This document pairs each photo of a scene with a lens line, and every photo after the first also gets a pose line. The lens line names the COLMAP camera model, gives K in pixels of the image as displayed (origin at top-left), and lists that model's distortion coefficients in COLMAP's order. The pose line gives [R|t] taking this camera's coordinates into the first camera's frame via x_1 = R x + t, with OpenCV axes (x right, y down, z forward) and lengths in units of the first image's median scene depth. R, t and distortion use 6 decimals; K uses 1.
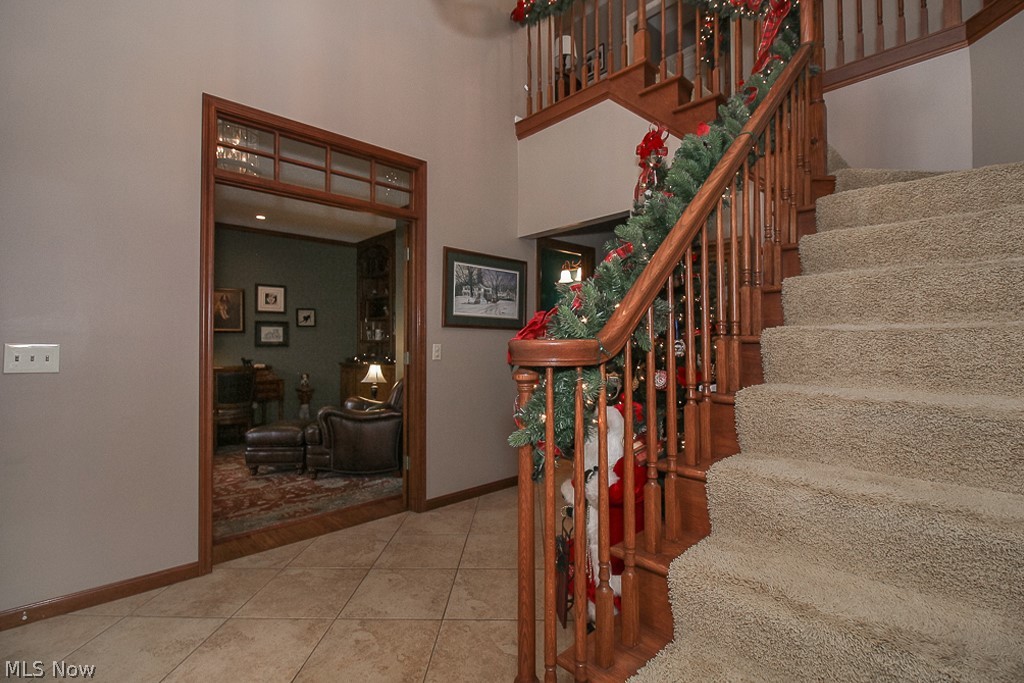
lens RADIAL K [[475.7, 0, 510.8], [0, 475.7, 338.5], [0, 0, 1]] dist [0.001559, -0.003457]
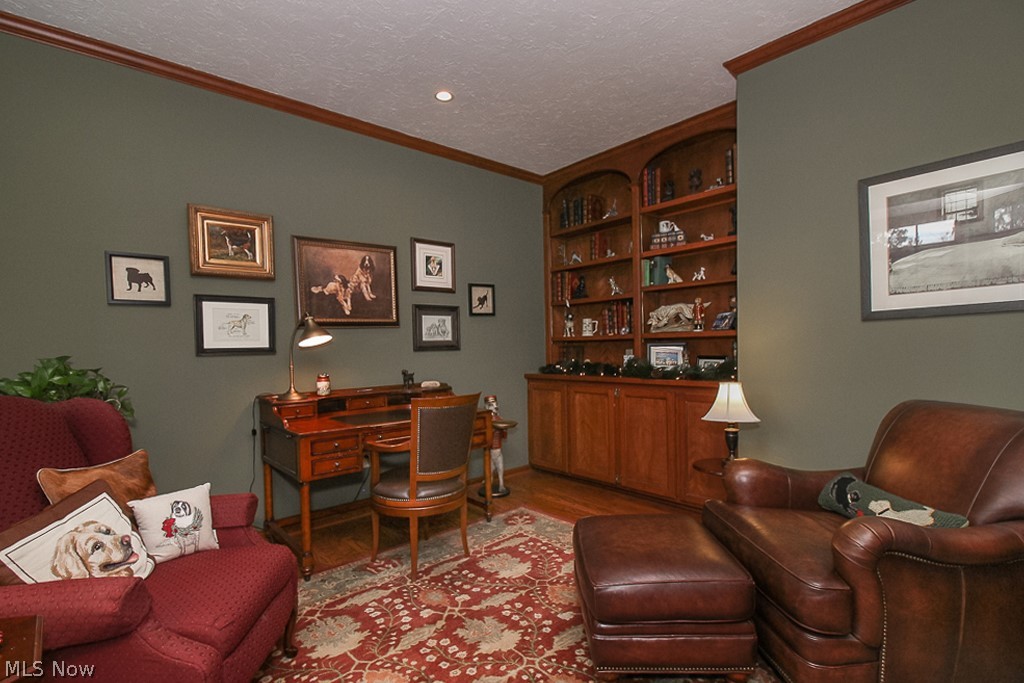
lens RADIAL K [[475.7, 0, 496.3], [0, 475.7, 366.4], [0, 0, 1]] dist [0.001559, -0.003457]
pose [[0.998909, -0.015269, -0.044127, -0.409179], [0.017536, 0.998521, 0.051452, 0.009250], [0.043276, -0.052170, 0.997700, 0.430738]]
